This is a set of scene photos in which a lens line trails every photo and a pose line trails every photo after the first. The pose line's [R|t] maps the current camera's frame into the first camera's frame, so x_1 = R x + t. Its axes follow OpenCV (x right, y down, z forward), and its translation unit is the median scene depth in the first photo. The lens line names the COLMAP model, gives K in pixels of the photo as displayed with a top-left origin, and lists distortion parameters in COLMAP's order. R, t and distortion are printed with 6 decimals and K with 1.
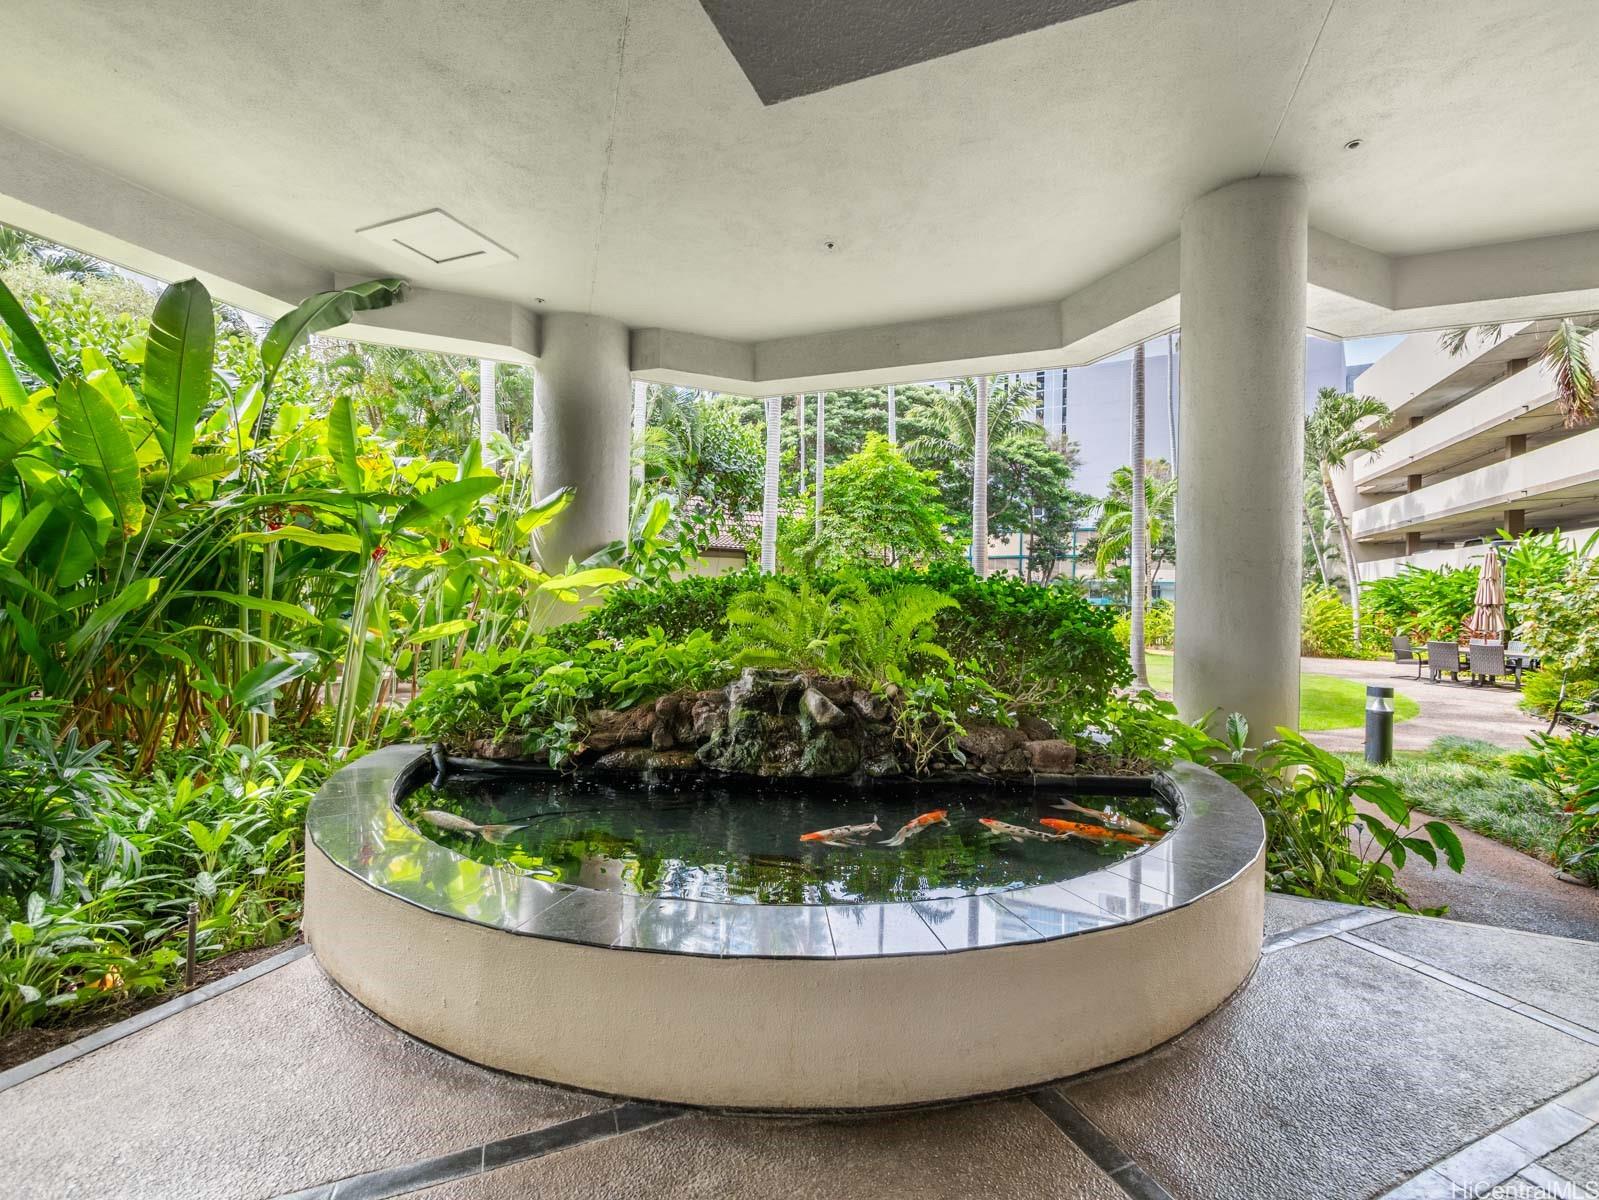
lens RADIAL K [[671.0, 0, 800.5], [0, 671.0, 597.9], [0, 0, 1]] dist [-0.008599, 0.001455]
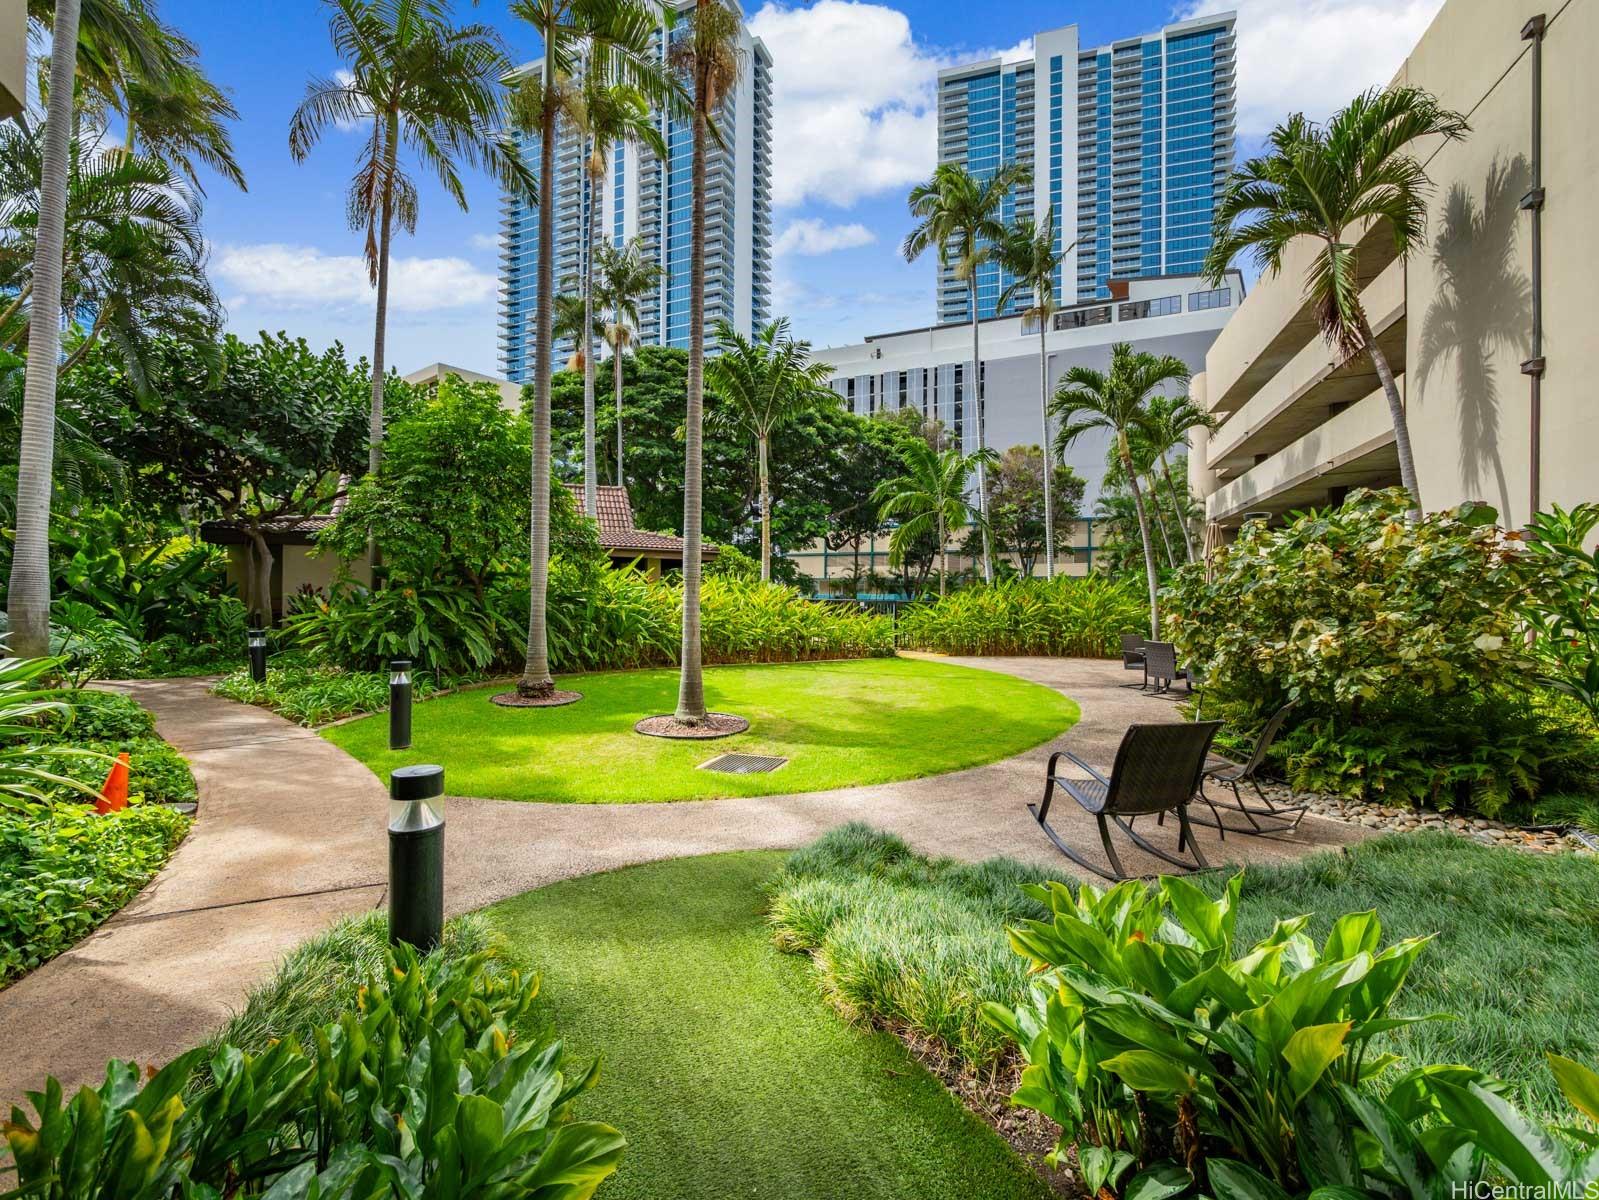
lens RADIAL K [[671.0, 0, 800.6], [0, 671.0, 605.9], [0, 0, 1]] dist [-0.008599, 0.001455]
pose [[0.997503, -0.020438, 0.067603, 0.154601], [0.019741, 0.999745, 0.010954, 0.003607], [-0.067810, -0.009592, 0.997652, 0.078526]]
